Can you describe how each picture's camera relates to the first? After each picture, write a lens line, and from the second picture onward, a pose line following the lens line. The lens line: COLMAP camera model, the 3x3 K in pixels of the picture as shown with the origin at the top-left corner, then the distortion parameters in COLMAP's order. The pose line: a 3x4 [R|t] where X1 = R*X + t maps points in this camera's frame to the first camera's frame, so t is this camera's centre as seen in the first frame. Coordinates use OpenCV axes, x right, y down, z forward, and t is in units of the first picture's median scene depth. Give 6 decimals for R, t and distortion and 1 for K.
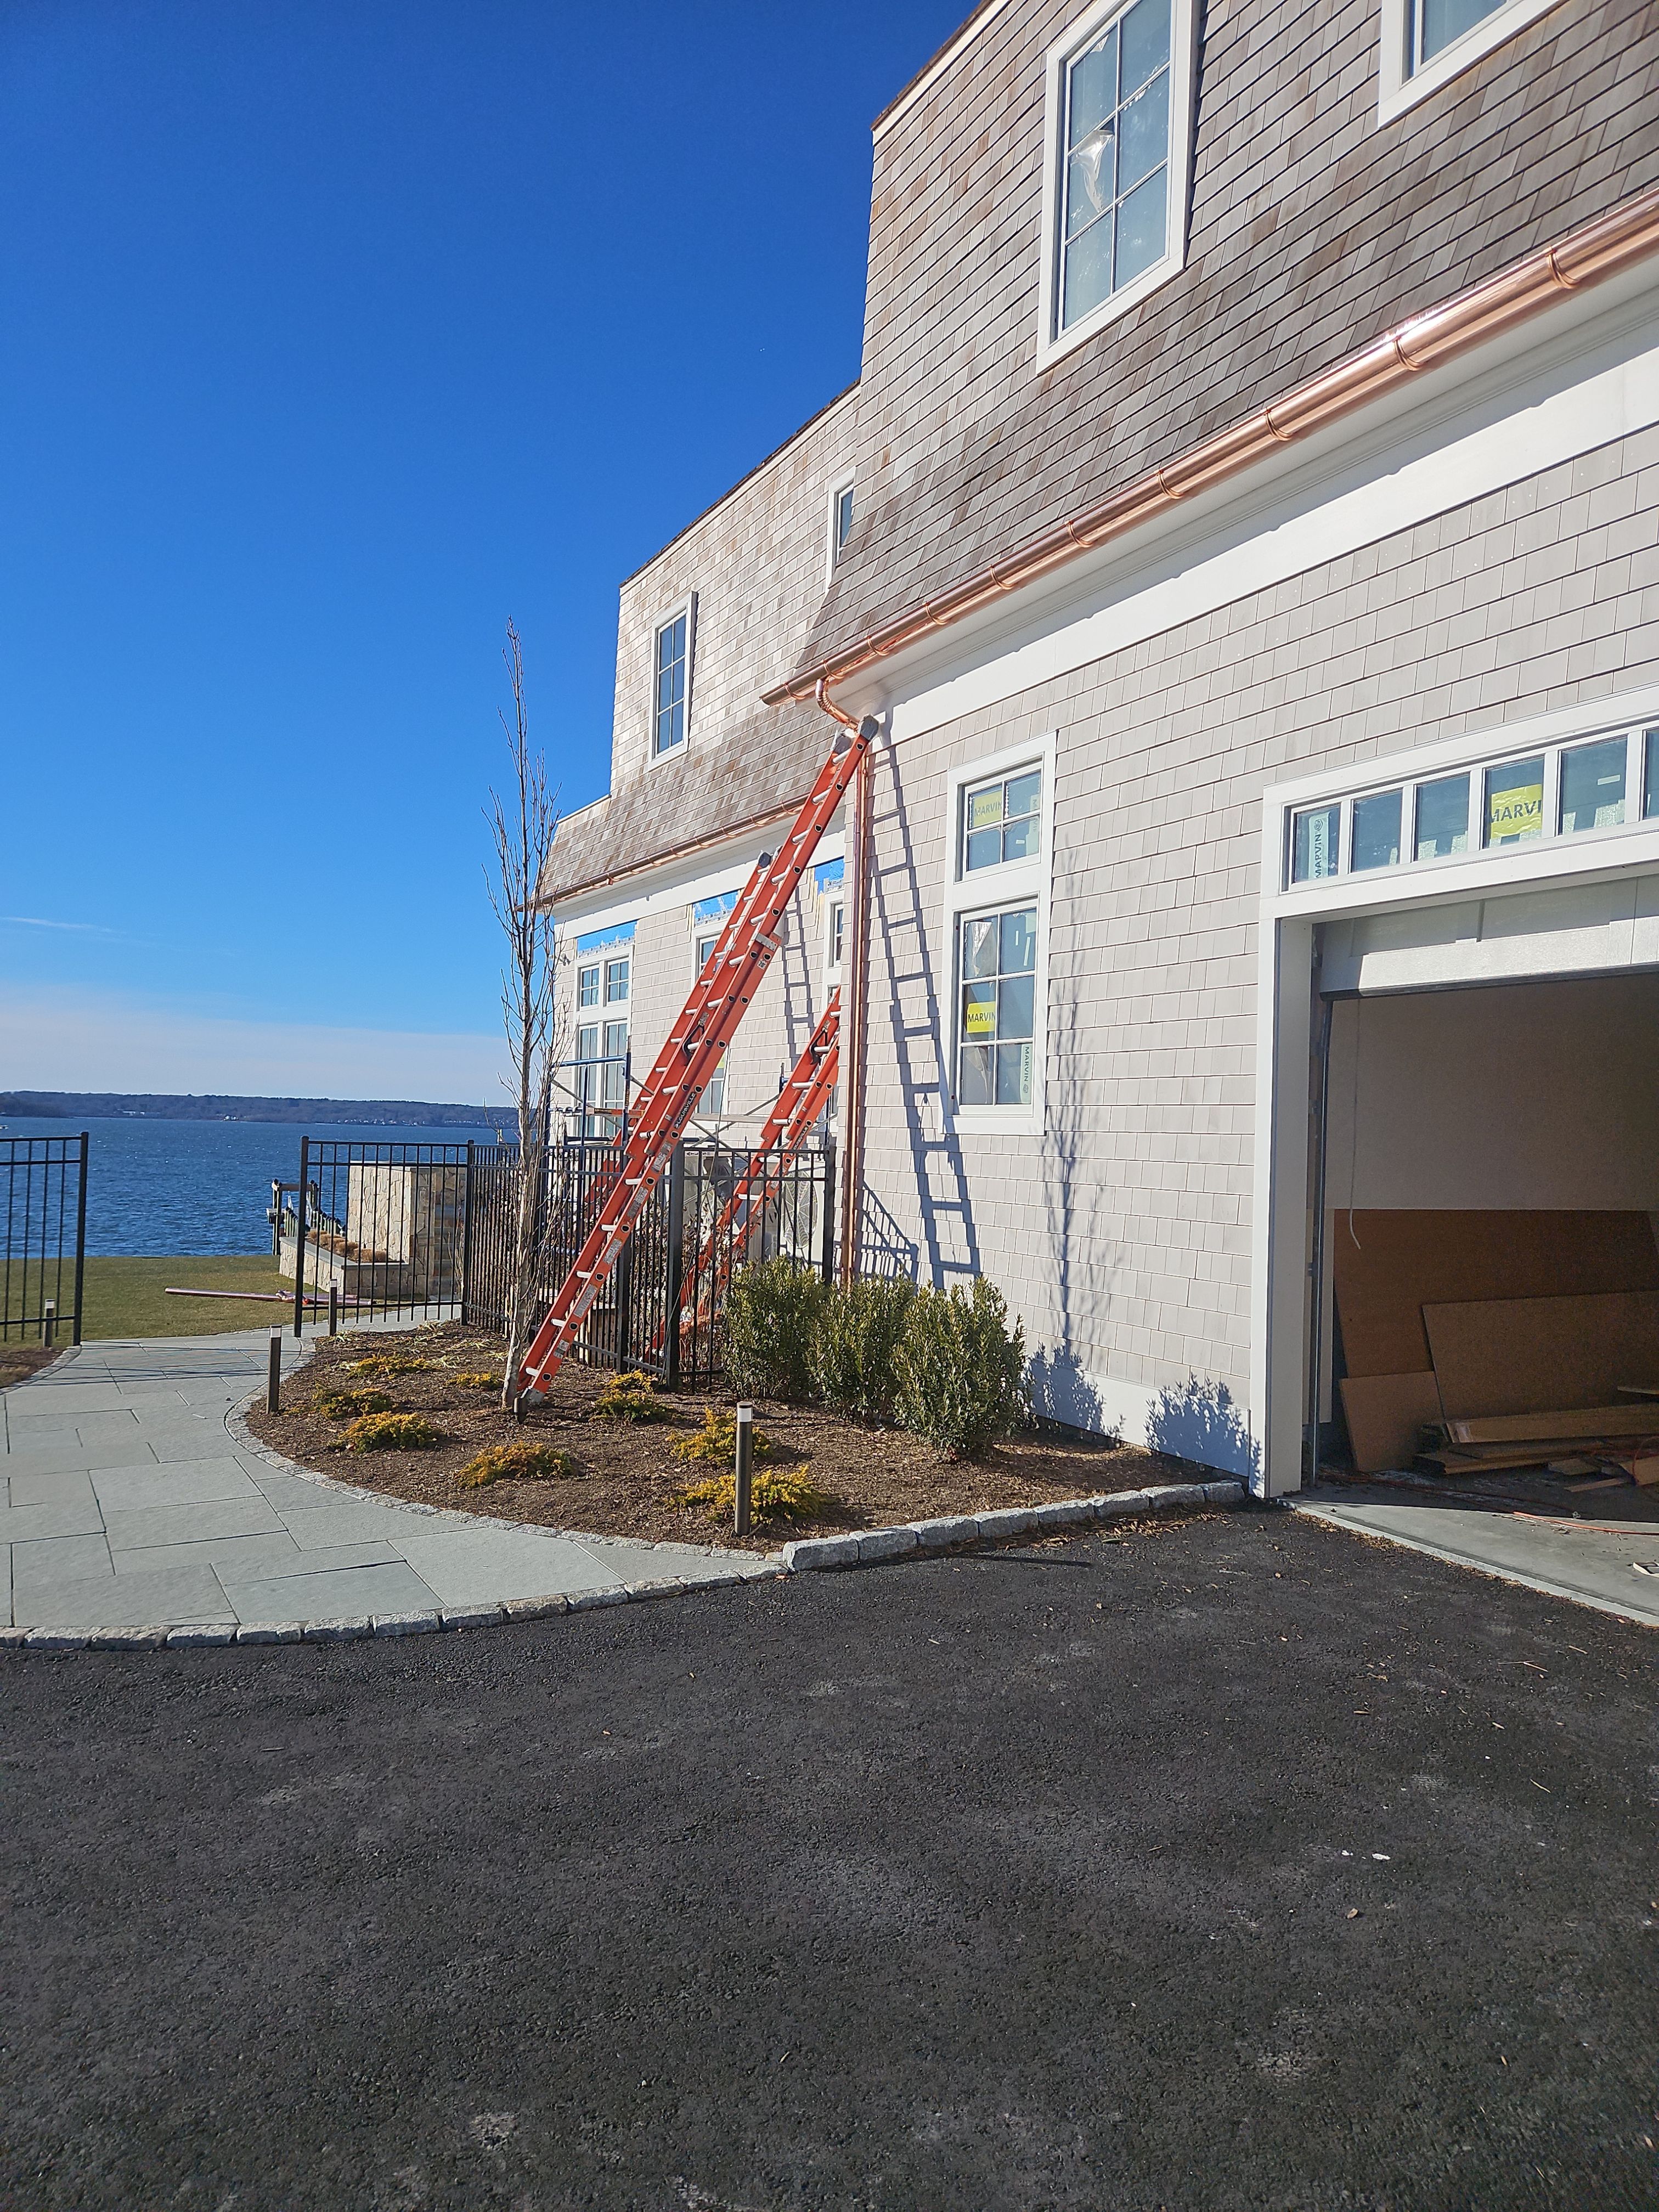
lens RADIAL K [[1460.1, 0, 826.8], [0, 1460.1, 1077.1], [0, 0, 1]] dist [0.089729, -0.076398]
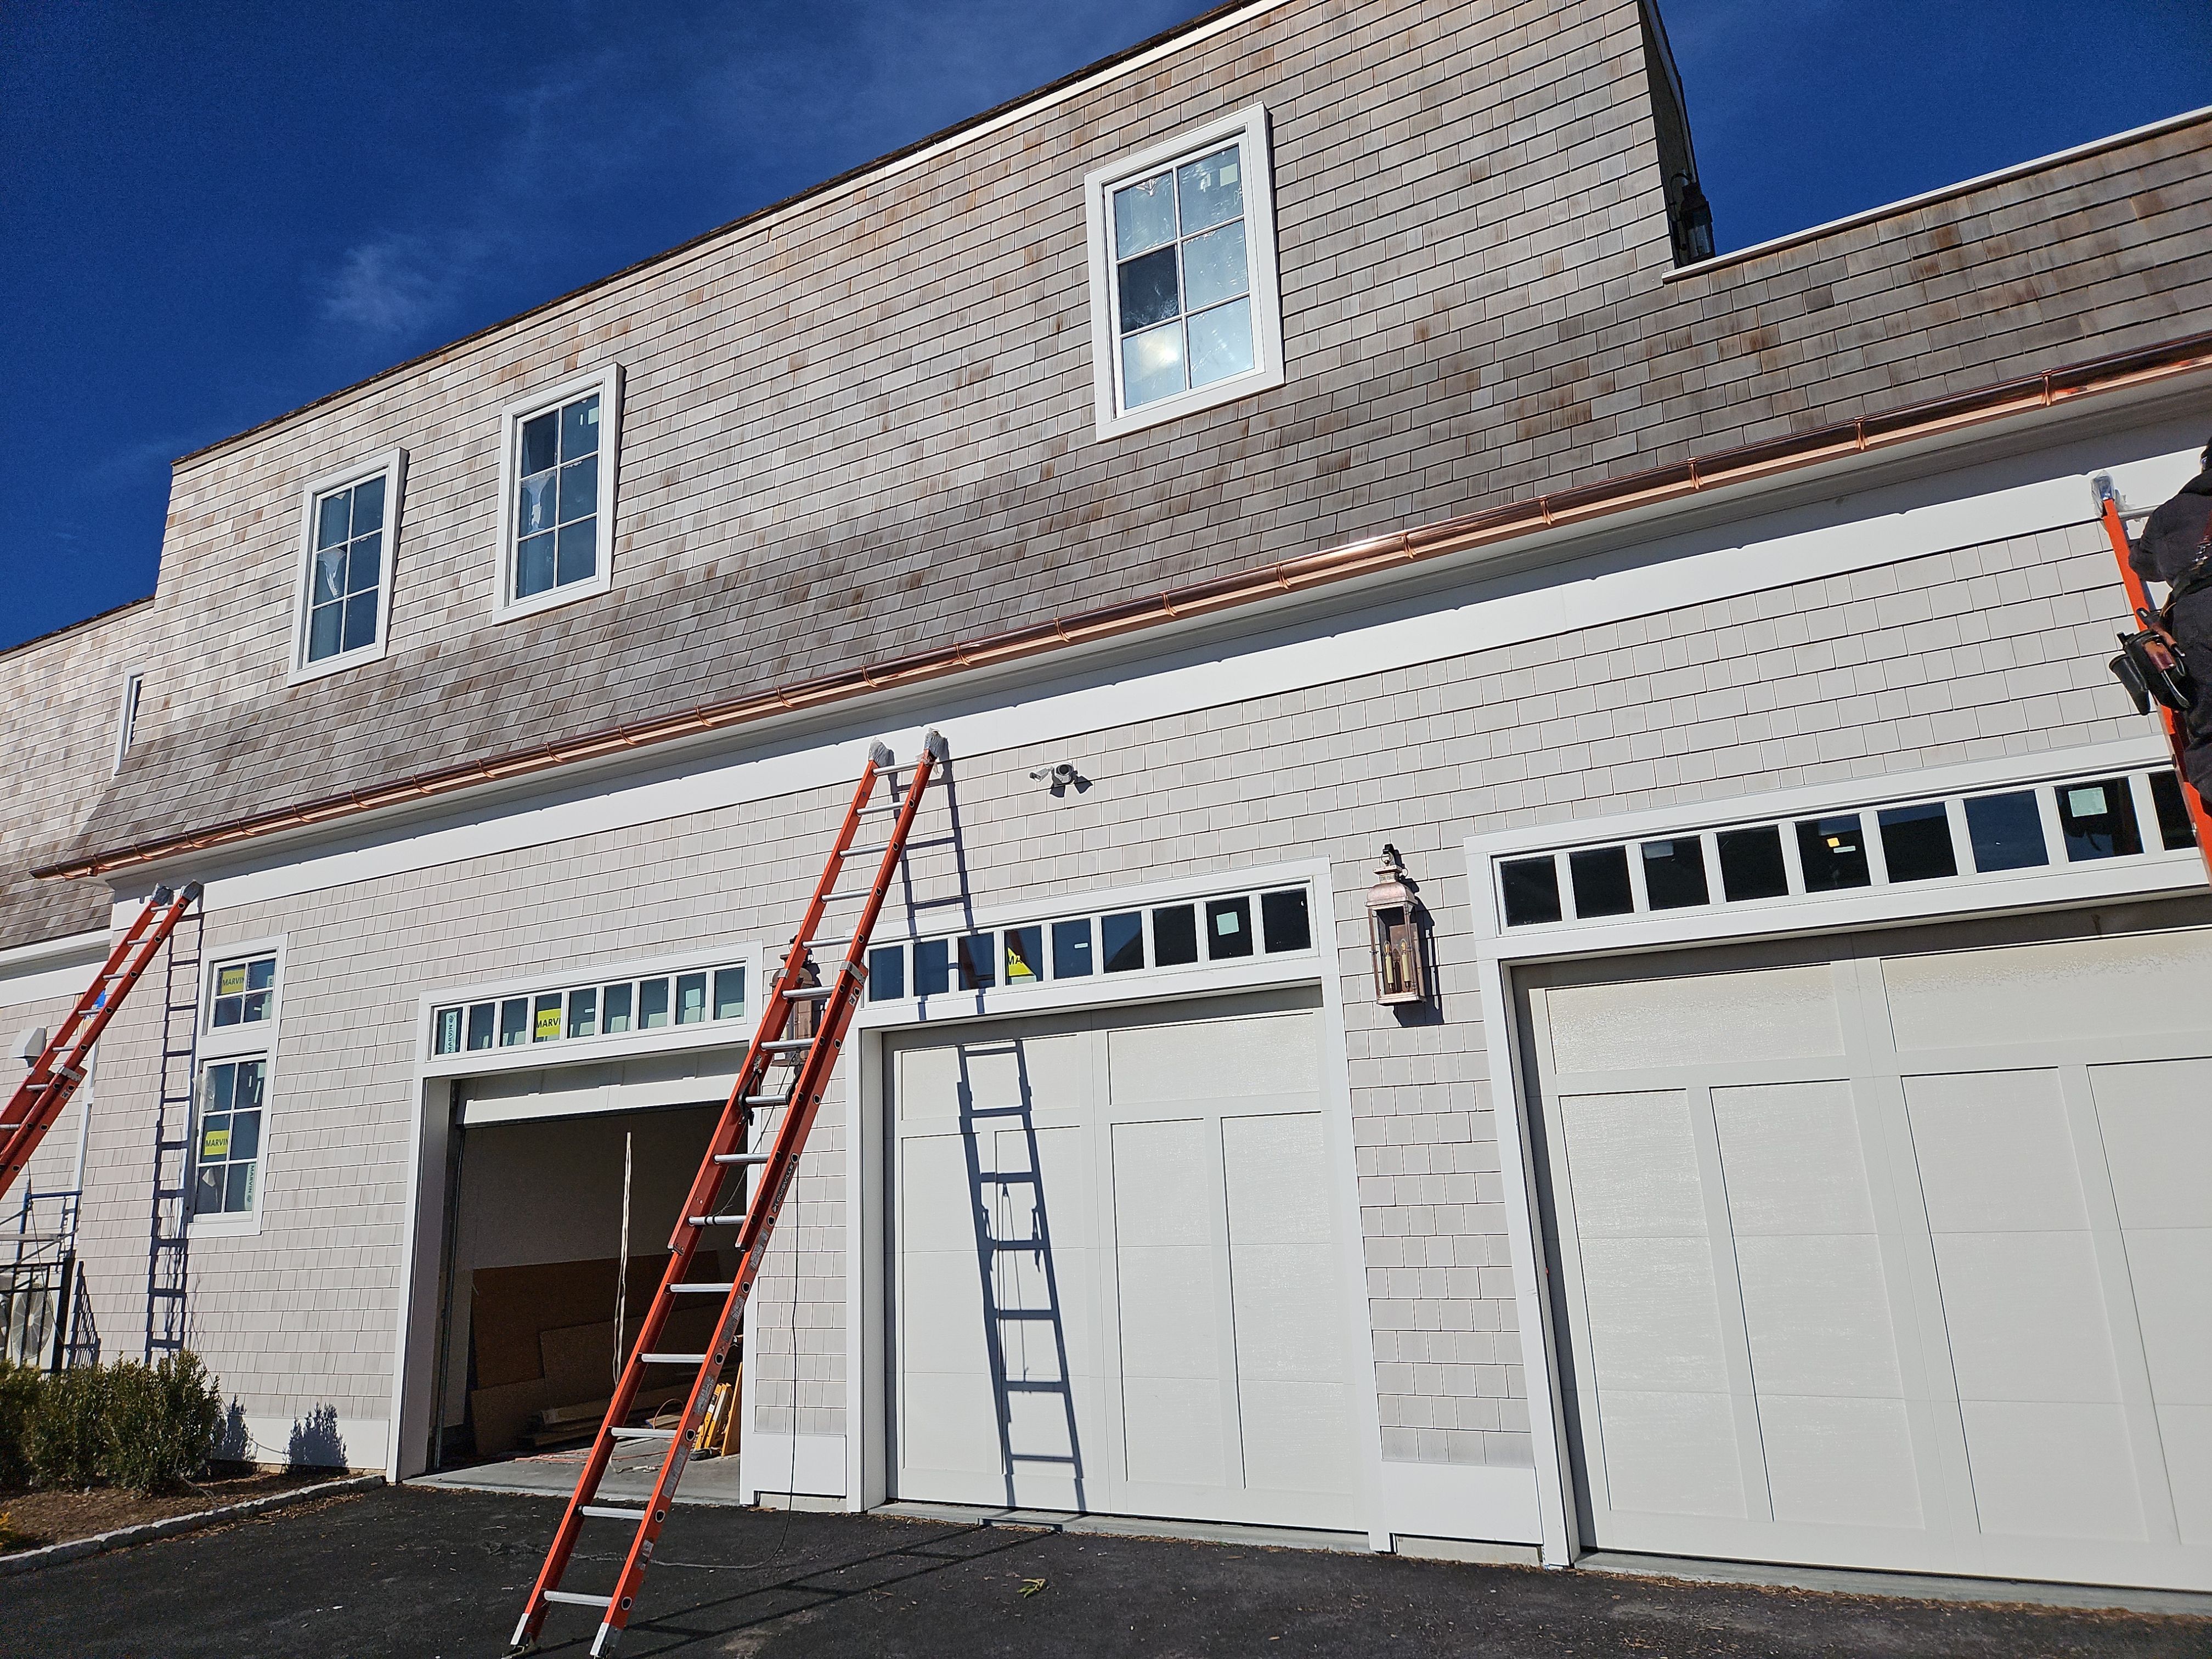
lens RADIAL K [[1460.1, 0, 1110.2], [0, 1460.1, 840.2], [0, 0, 1]] dist [0.089729, -0.076398]
pose [[0.842448, 0.063838, 0.534982, 0.048165], [0.043962, 0.981500, -0.186349, -0.023245], [-0.536980, 0.180508, 0.824056, -0.553632]]
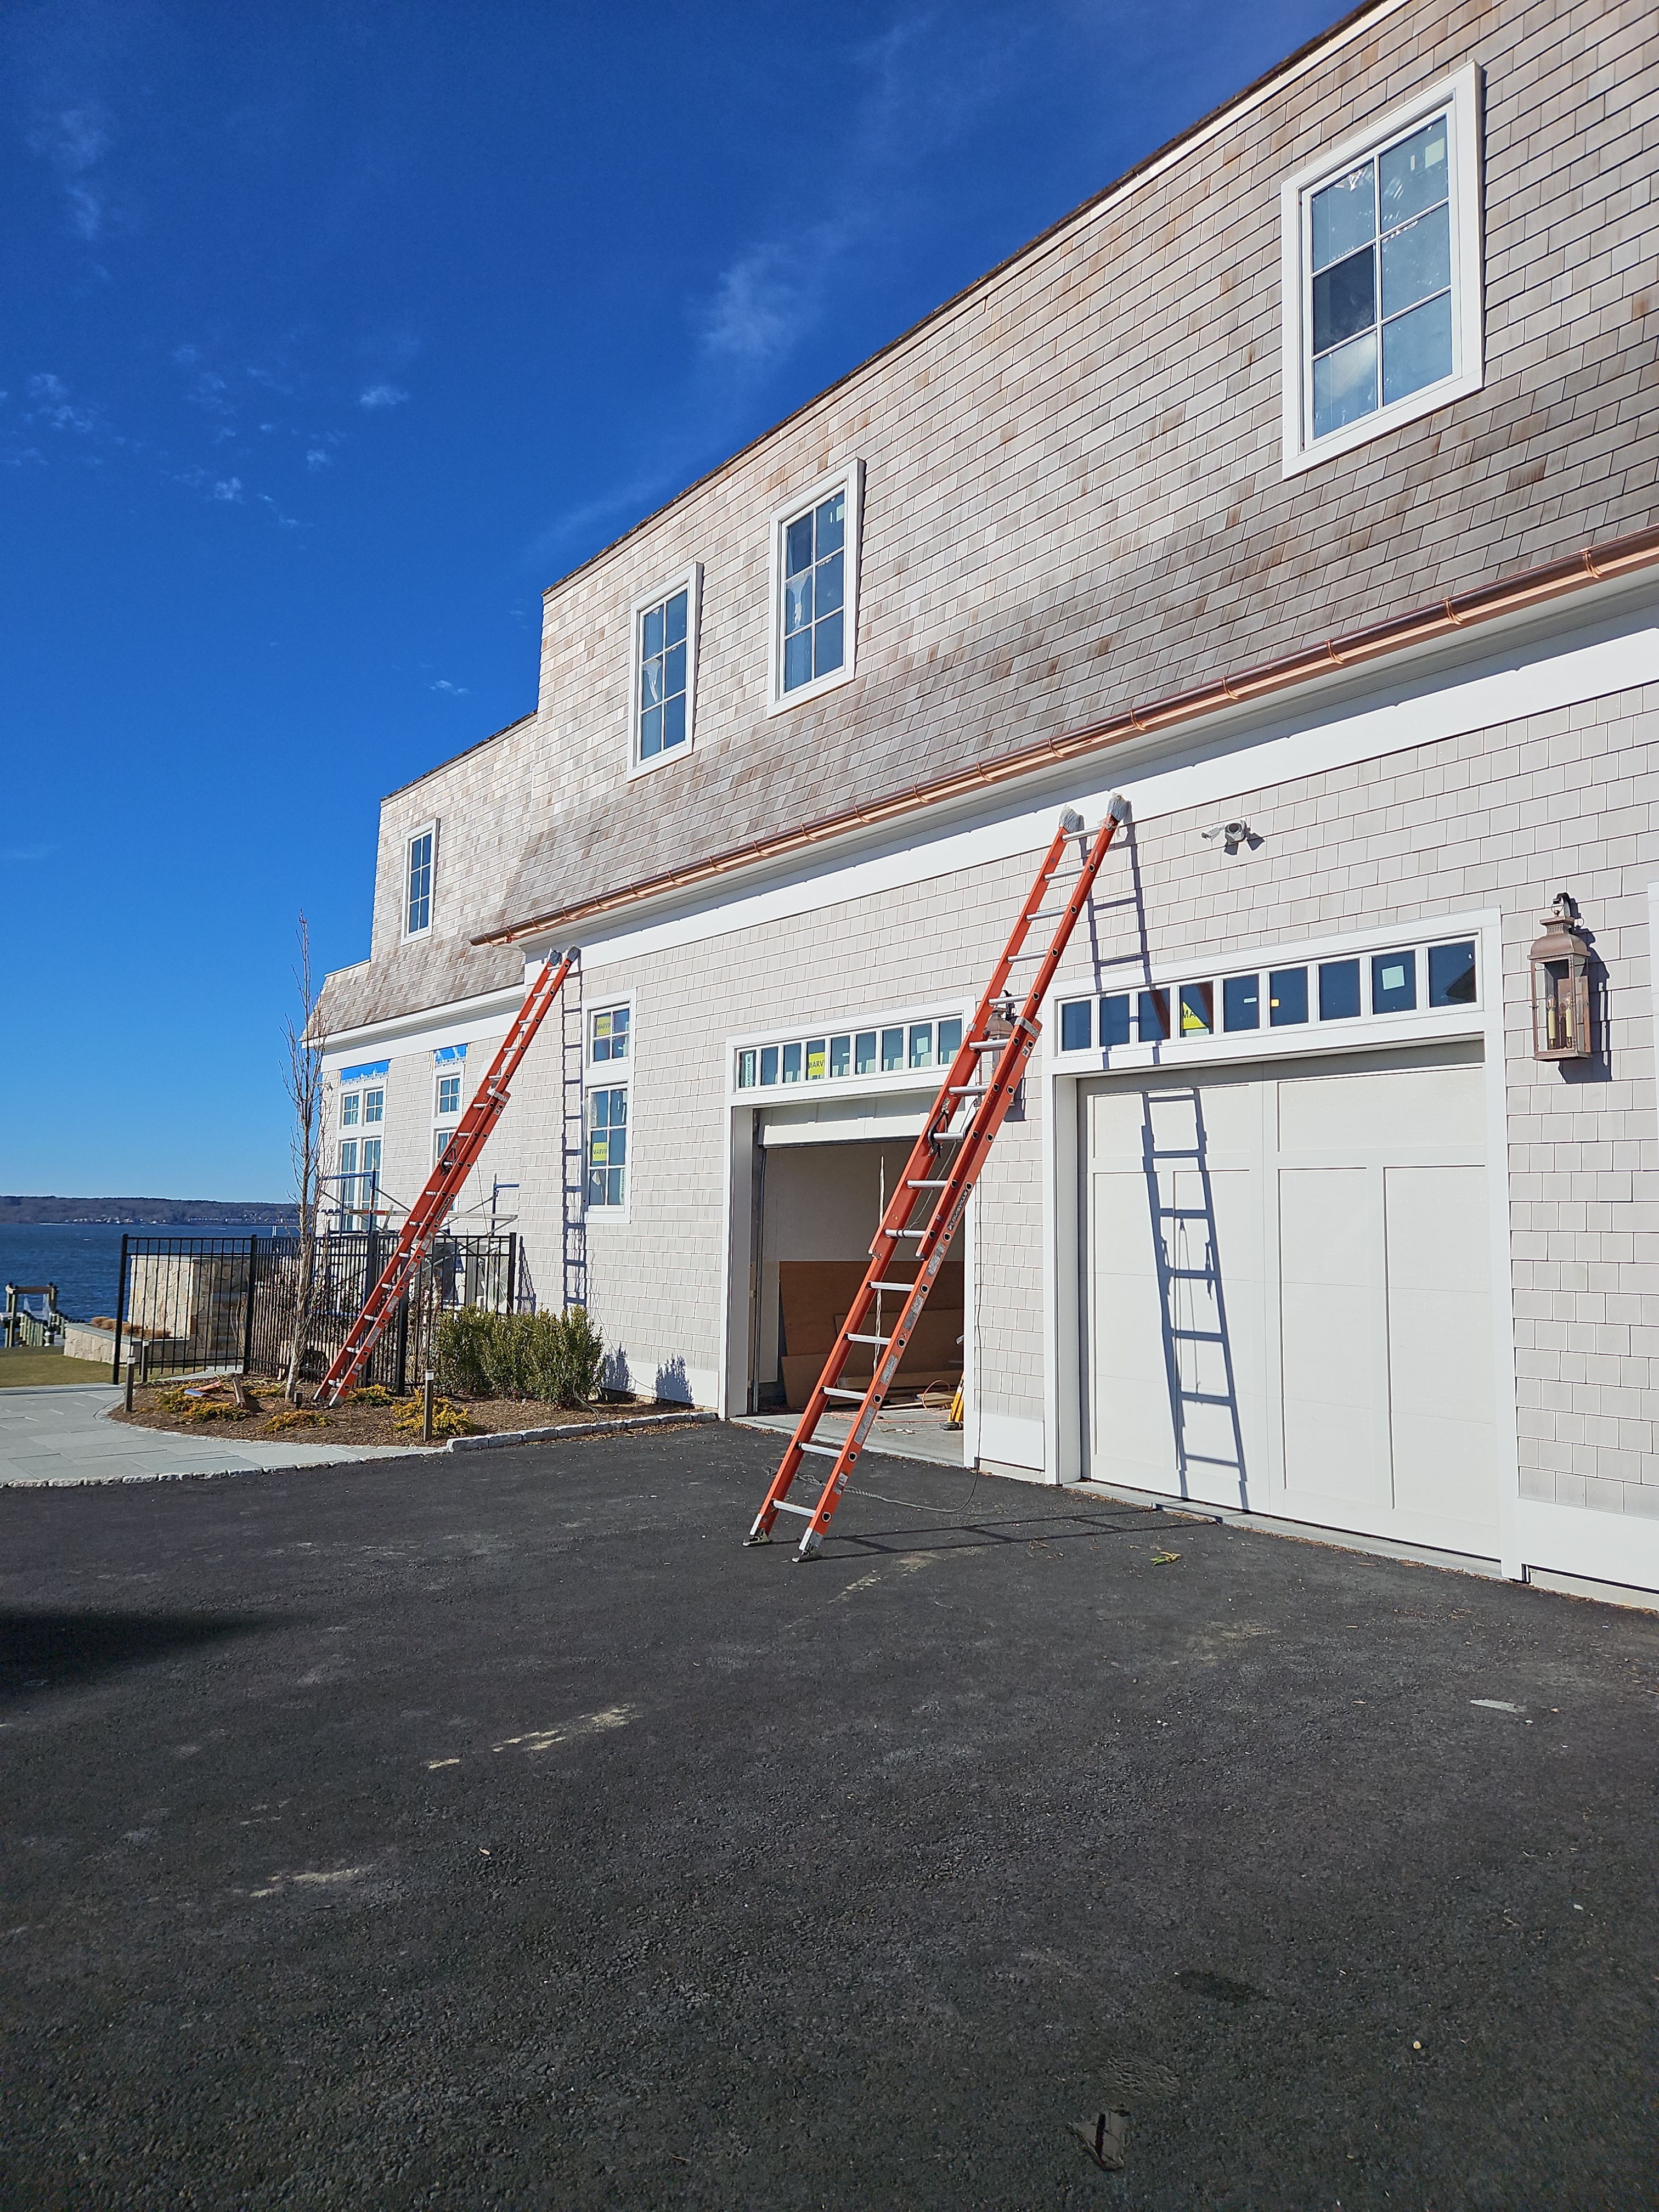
lens RADIAL K [[1453.3, 0, 868.7], [0, 1453.3, 1090.0], [0, 0, 1]] dist [0.091101, -0.079799]
pose [[0.984914, 0.000981, 0.173040, 0.120124], [0.007946, 0.998673, -0.050887, -0.024980], [-0.172861, 0.051495, 0.983599, -0.669950]]
